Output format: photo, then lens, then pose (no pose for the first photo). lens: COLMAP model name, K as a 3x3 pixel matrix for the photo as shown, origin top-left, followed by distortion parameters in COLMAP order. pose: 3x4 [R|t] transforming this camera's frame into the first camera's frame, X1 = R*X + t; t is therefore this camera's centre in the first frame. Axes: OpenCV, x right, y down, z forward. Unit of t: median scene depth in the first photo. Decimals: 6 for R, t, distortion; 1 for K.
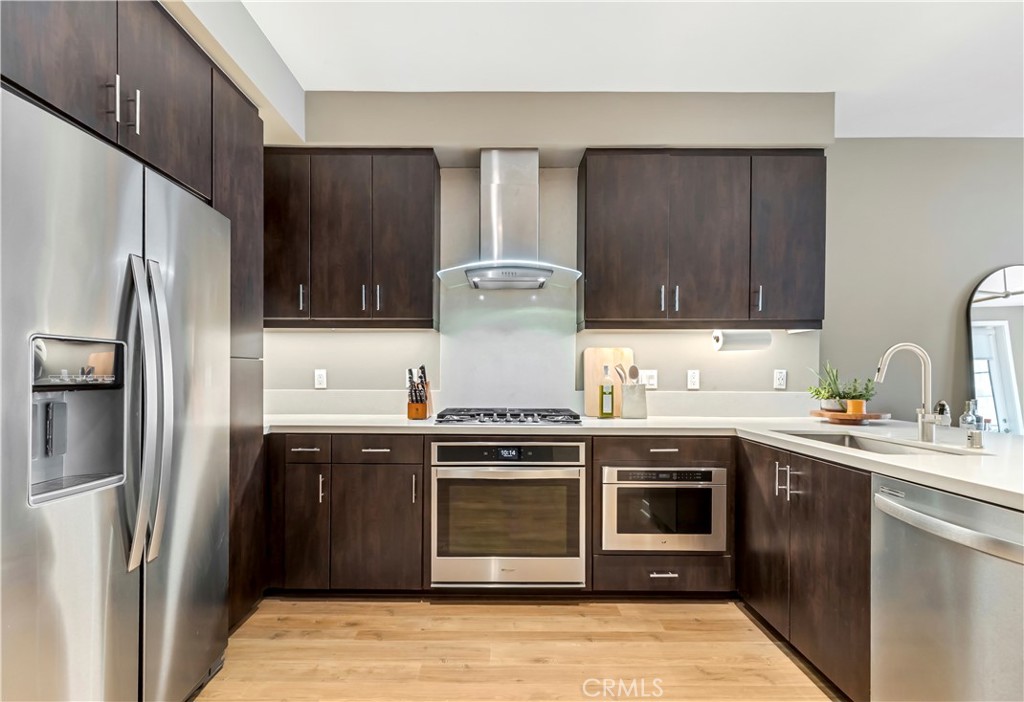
lens RADIAL K [[533.3, 0, 509.6], [0, 533.3, 381.1], [0, 0, 1]] dist [0.024455, 0.000108]
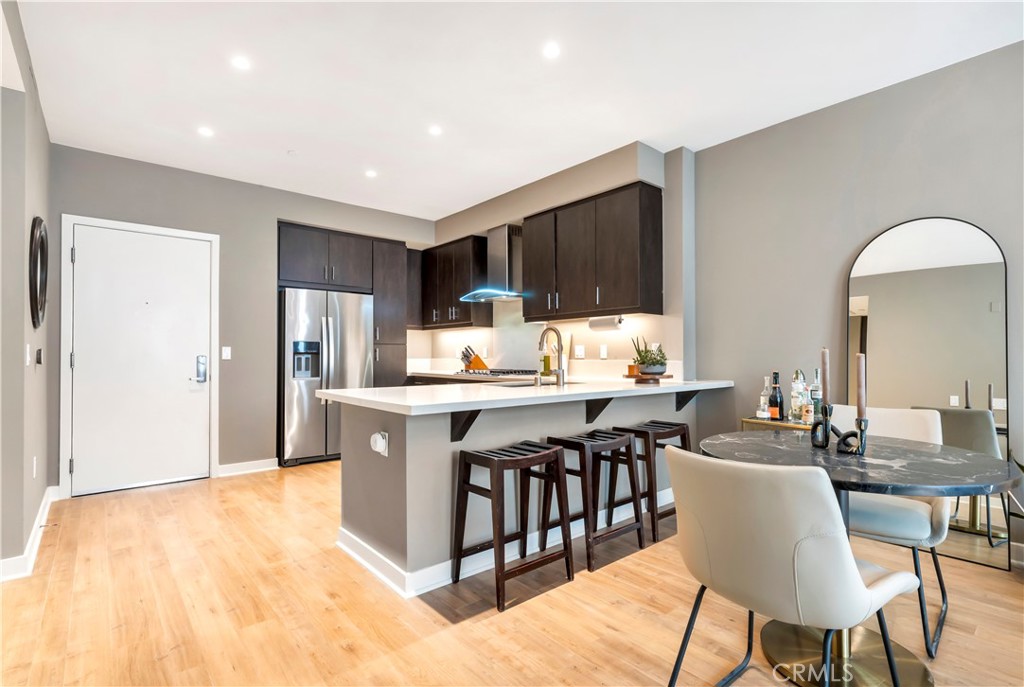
lens RADIAL K [[483.7, 0, 512.0], [0, 483.7, 343.5], [0, 0, 1]] dist [-0.000250, -0.000182]
pose [[0.647480, -0.021273, -0.761785, 1.305085], [0.000723, 0.999627, -0.027300, 0.011747], [0.762082, 0.017125, 0.647254, -0.028788]]
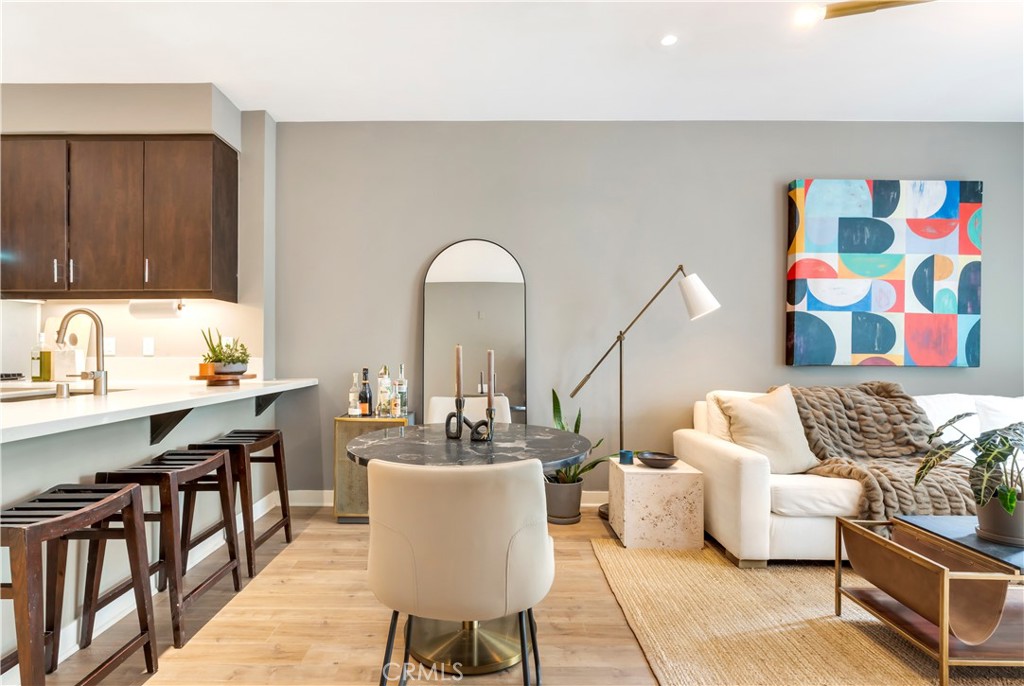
lens RADIAL K [[508.1, 0, 484.3], [0, 508.1, 346.1], [0, 0, 1]] dist [-0.000241, -0.000800]
pose [[0.999889, 0.000440, -0.014873, 1.154993], [-0.000644, 0.999905, -0.013741, 0.012029], [0.014866, 0.013749, 0.999795, -0.016730]]
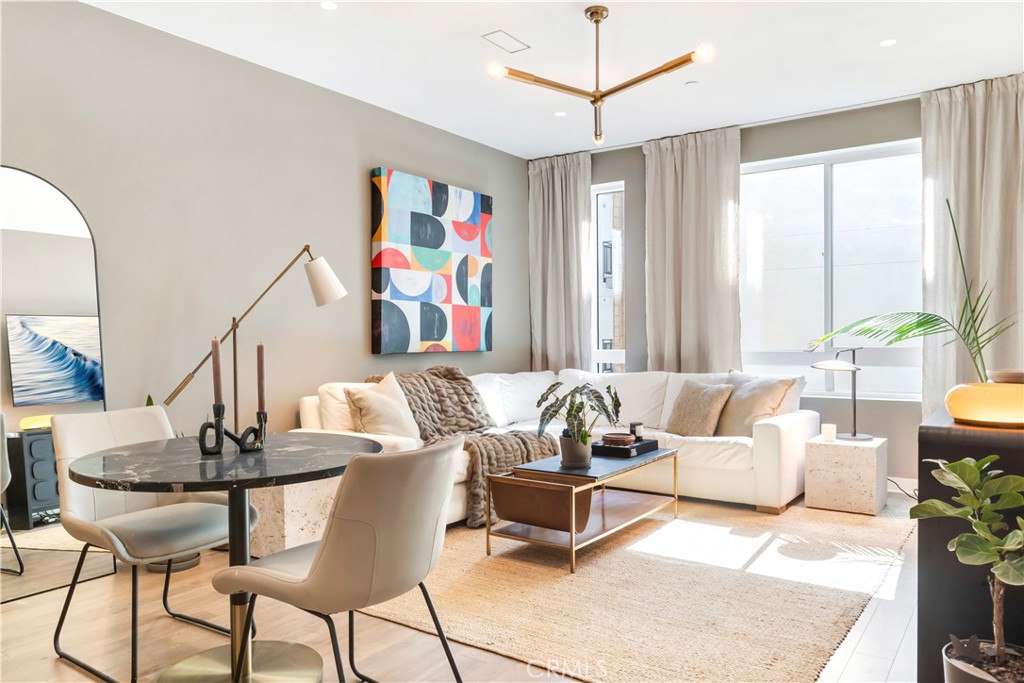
lens RADIAL K [[724.7, 0, 512.4], [0, 724.7, 348.8], [0, 0, 1]] dist [-0.002130, -0.002774]
pose [[0.580299, -0.022800, 0.814085, 0.705724], [0.015138, 0.999737, 0.017209, 0.004697], [-0.814263, 0.002337, 0.580491, -0.046711]]
